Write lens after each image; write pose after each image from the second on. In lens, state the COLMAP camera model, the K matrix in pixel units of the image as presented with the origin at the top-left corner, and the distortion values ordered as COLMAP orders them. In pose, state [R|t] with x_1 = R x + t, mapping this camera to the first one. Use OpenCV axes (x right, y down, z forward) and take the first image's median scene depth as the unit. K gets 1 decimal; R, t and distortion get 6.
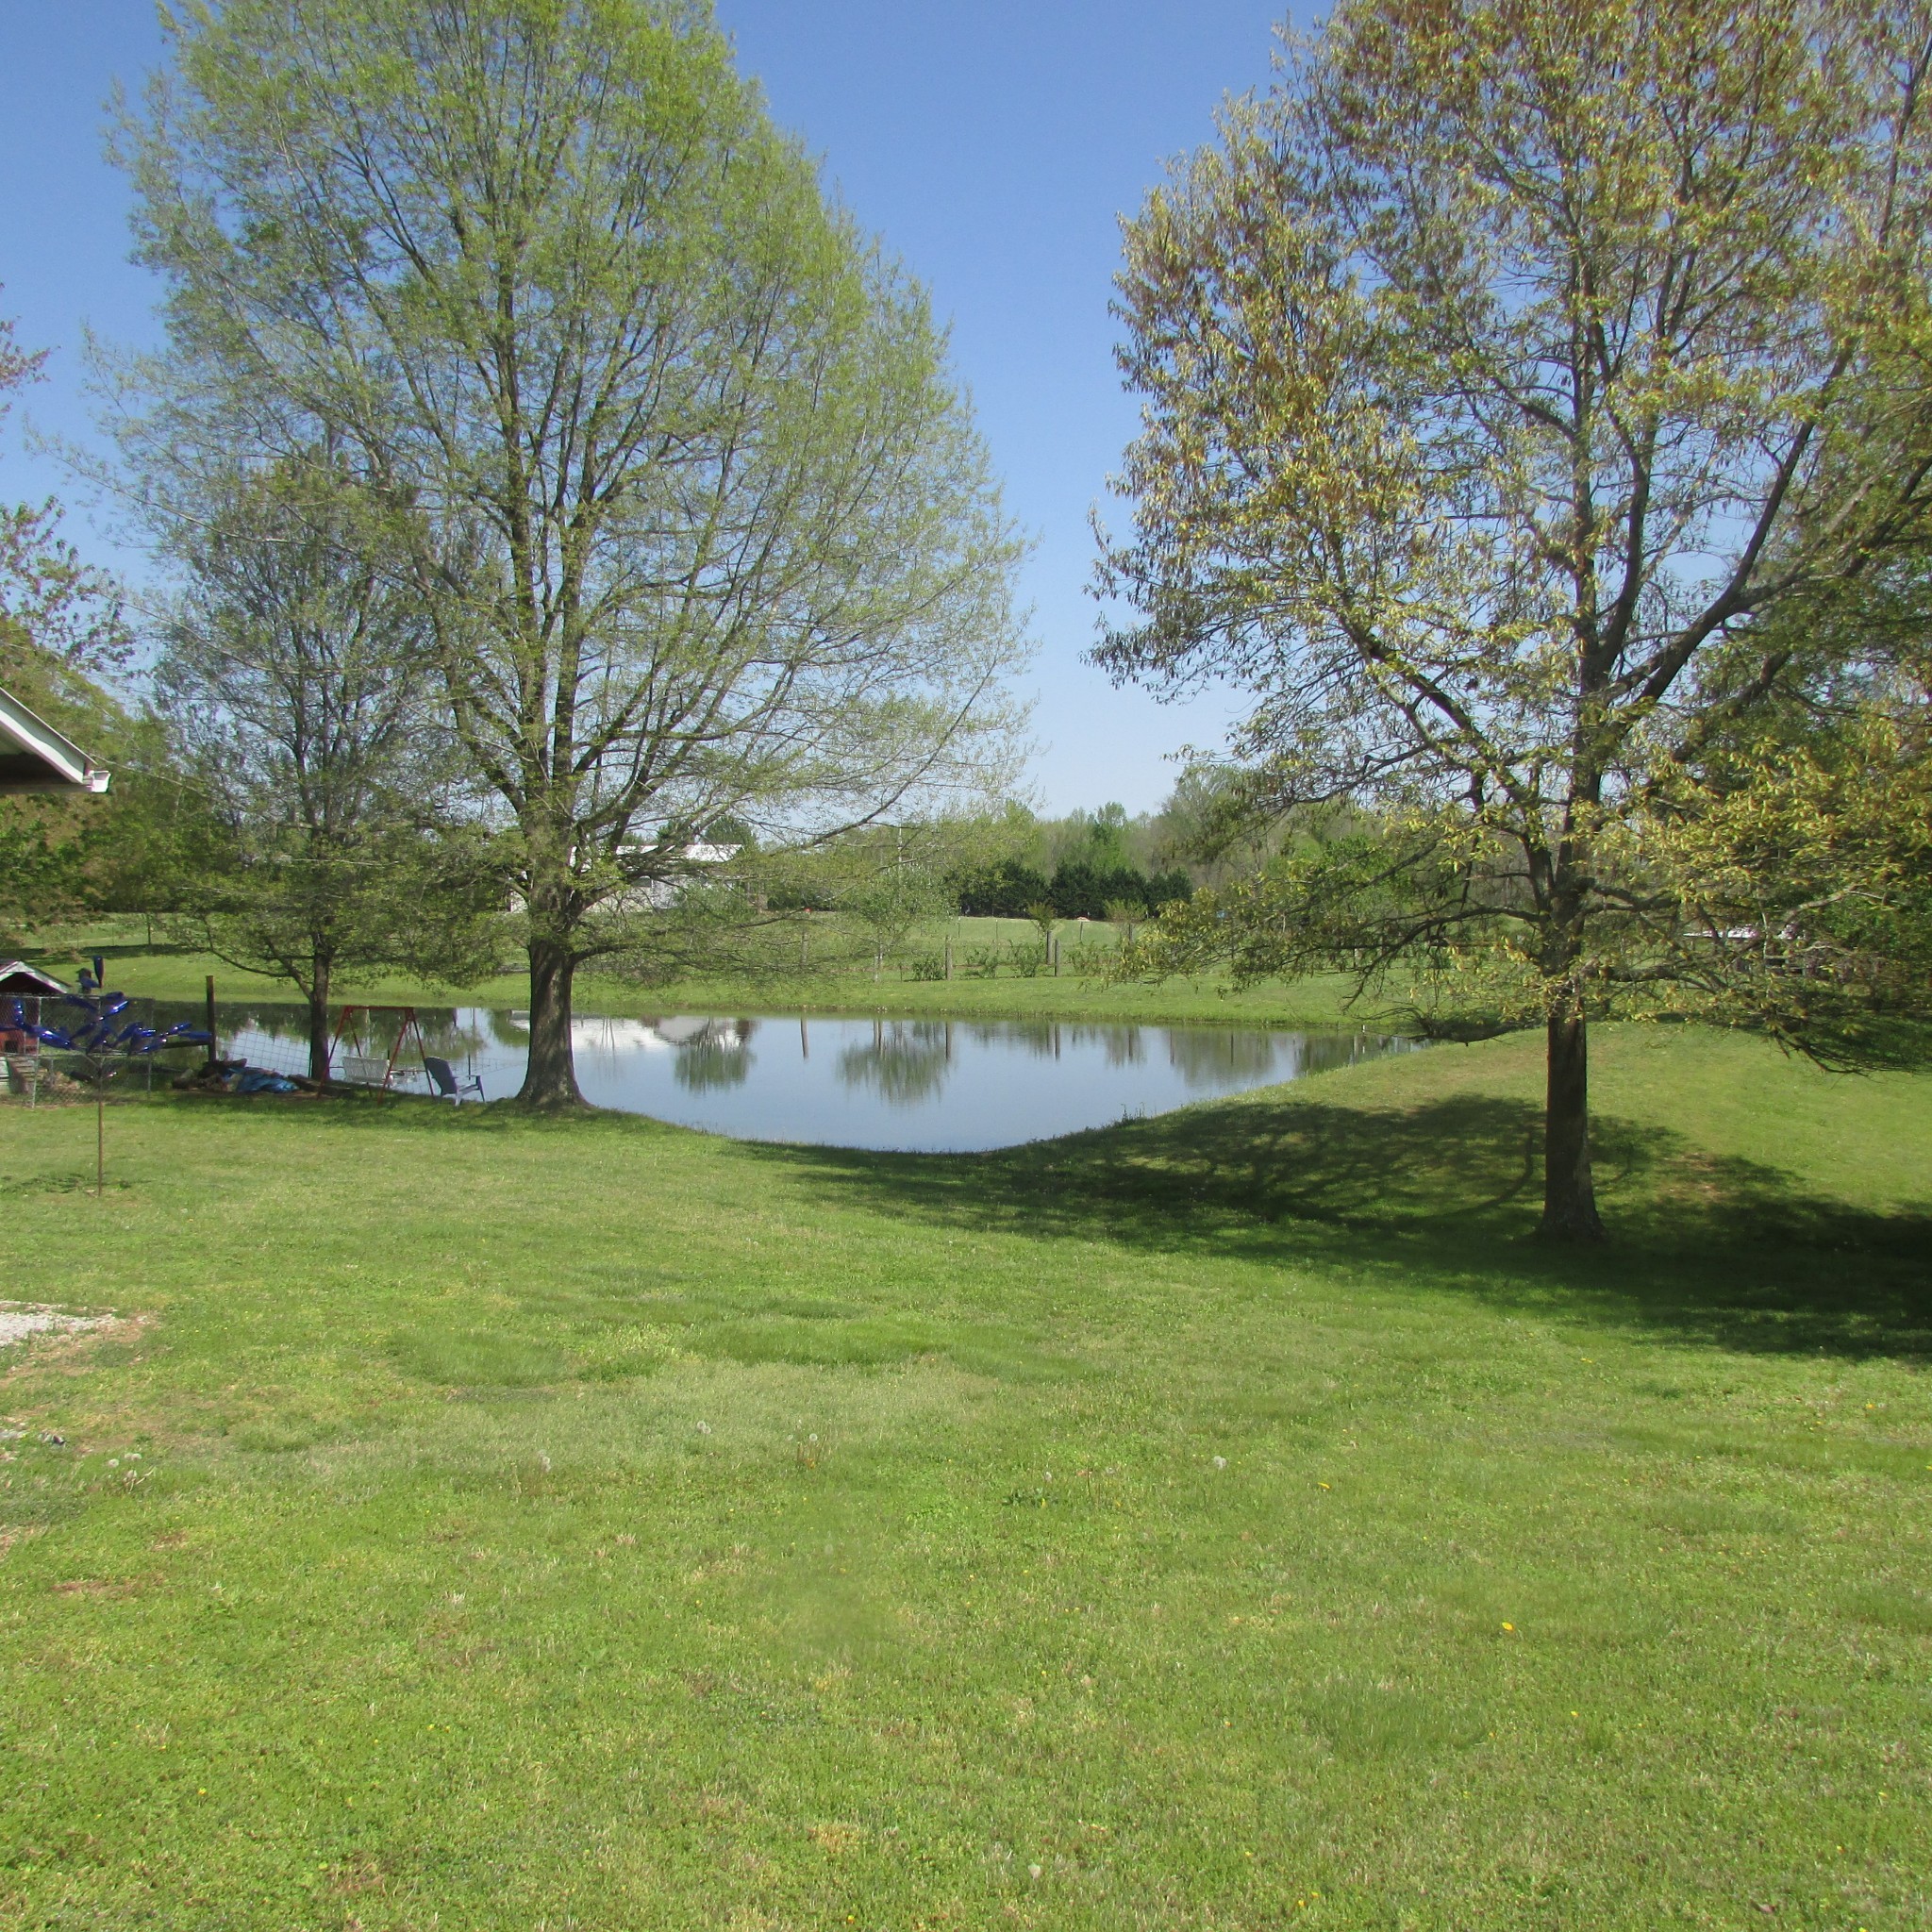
lens RADIAL K [[1864.9, 0, 966.0], [0, 1864.9, 966.0], [0, 0, 1]] dist [-0.016711, -0.005802]
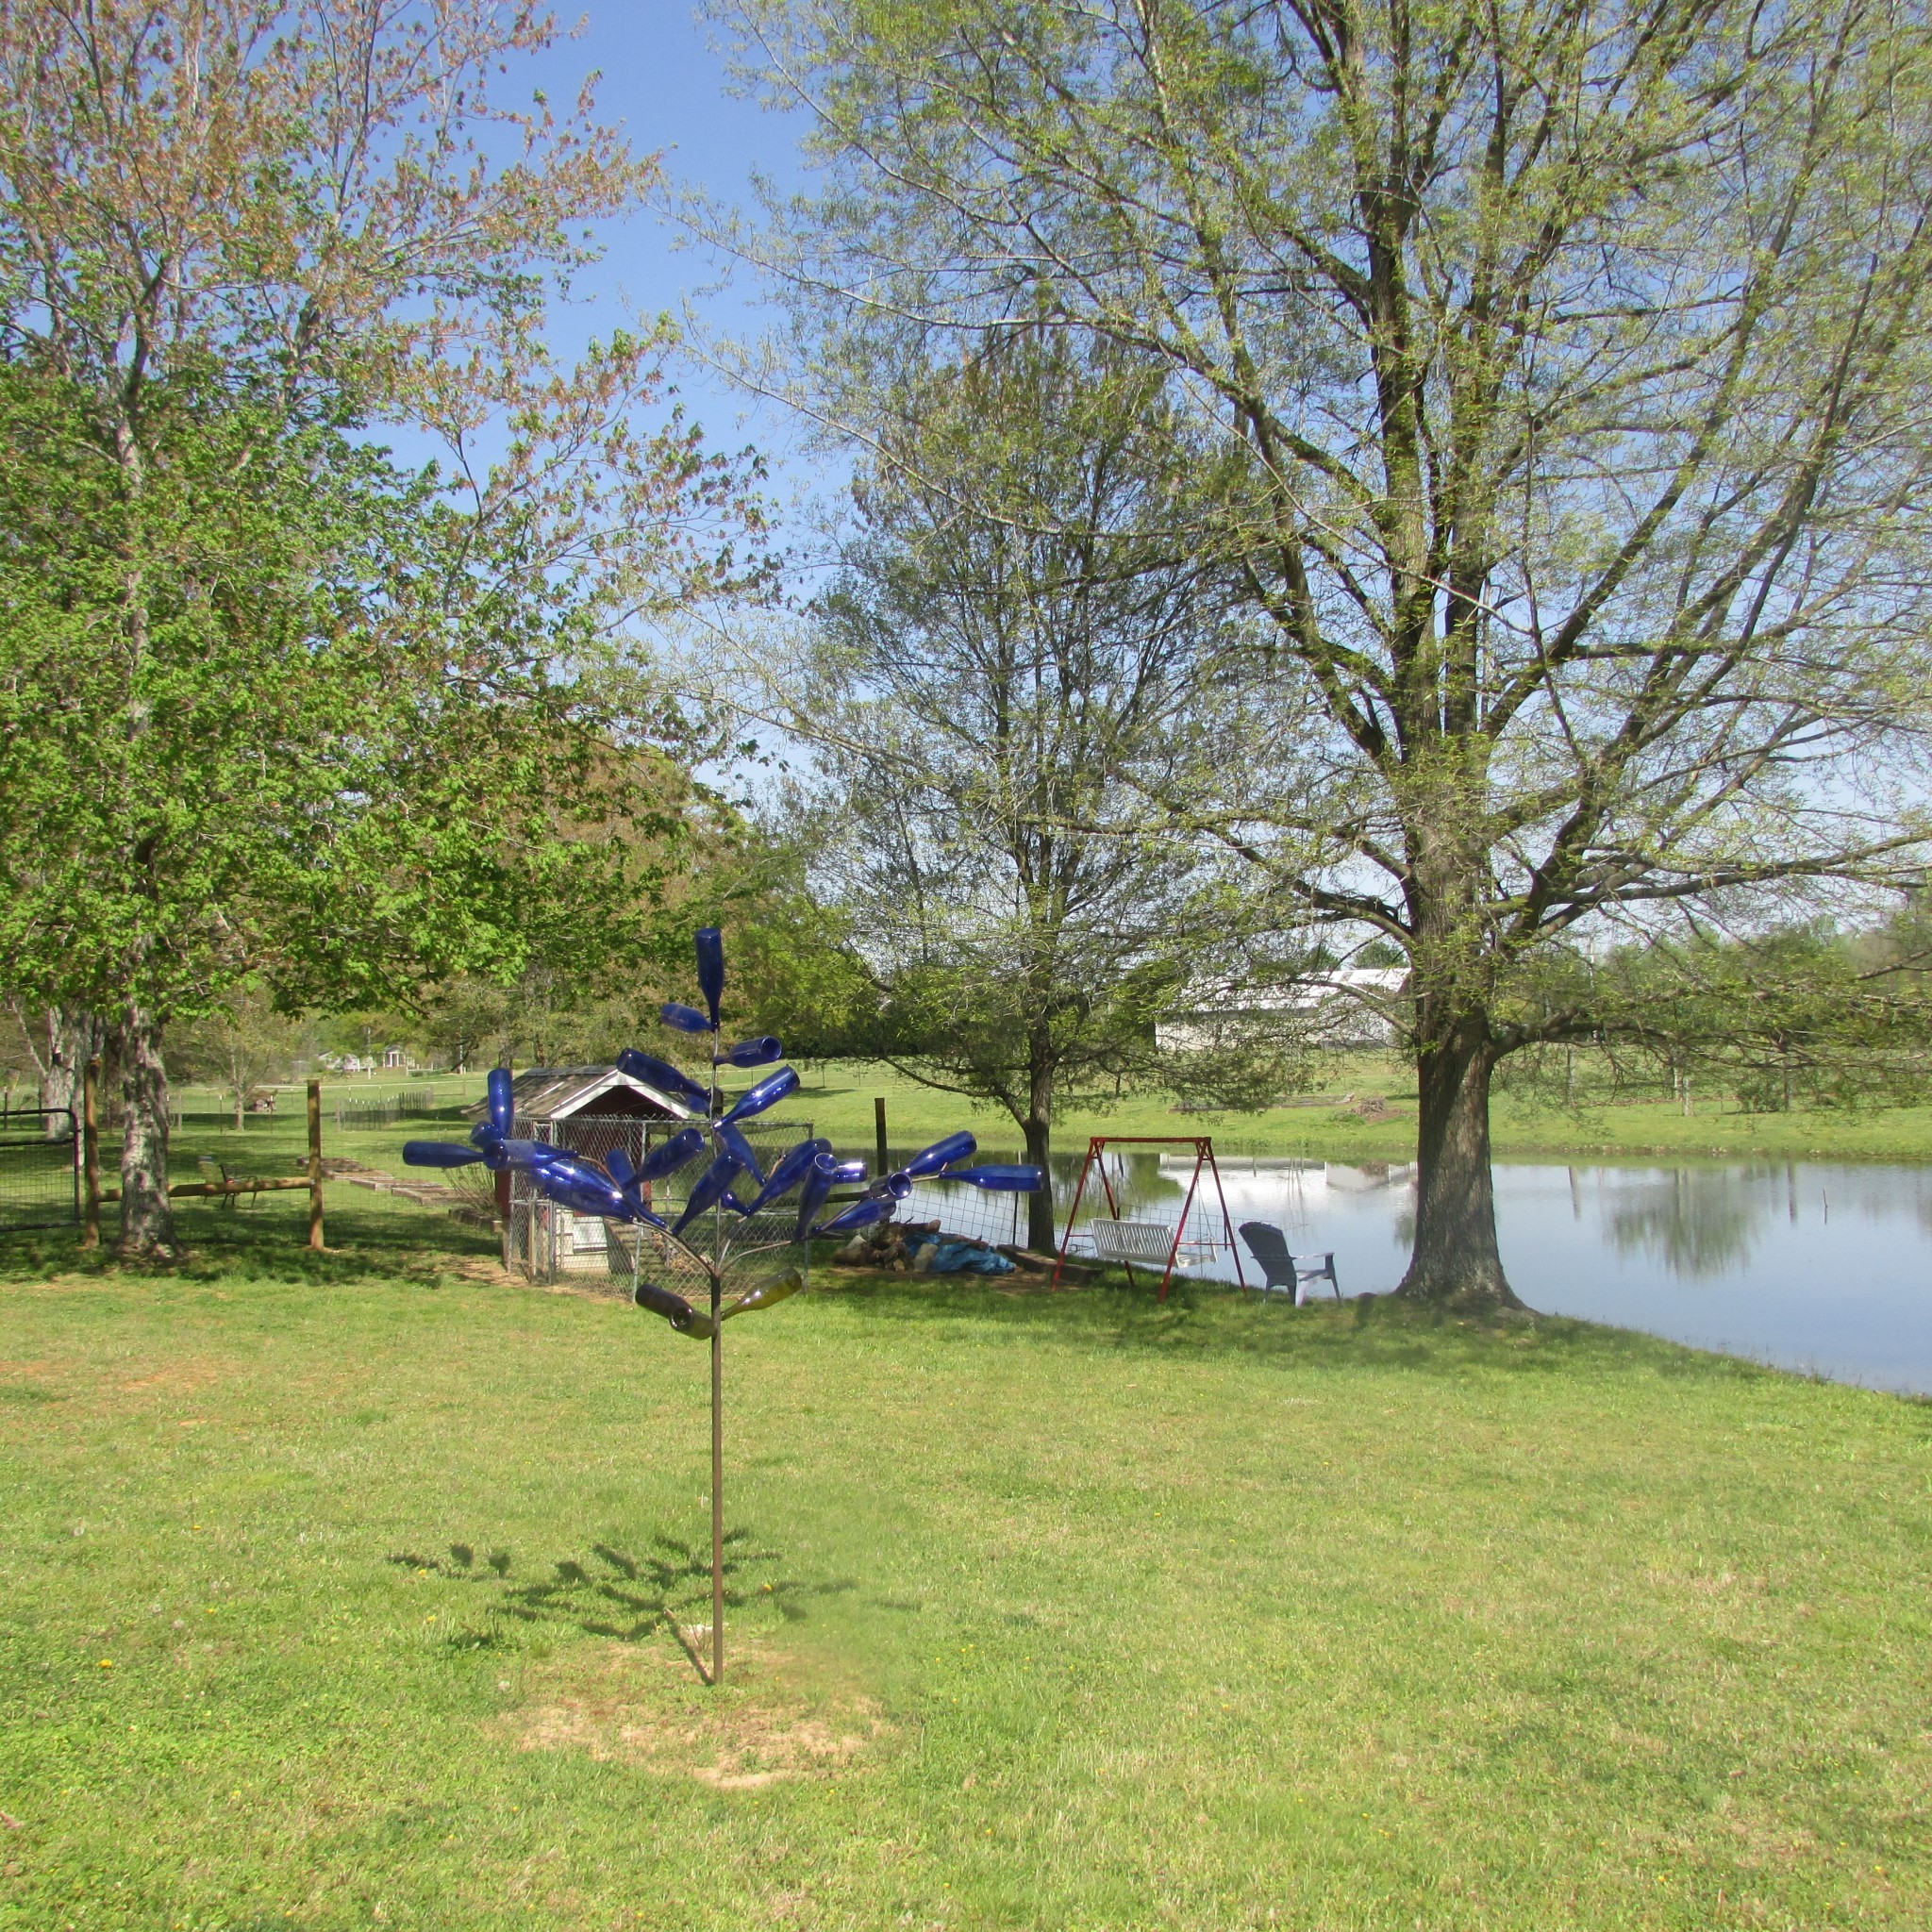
lens RADIAL K [[1864.9, 0, 966.0], [0, 1864.9, 966.0], [0, 0, 1]] dist [-0.016711, -0.005802]
pose [[0.950127, -0.036328, -0.309740, -0.183105], [0.011346, 0.996561, -0.082079, 0.015223], [0.311656, 0.074471, 0.947272, 0.396856]]
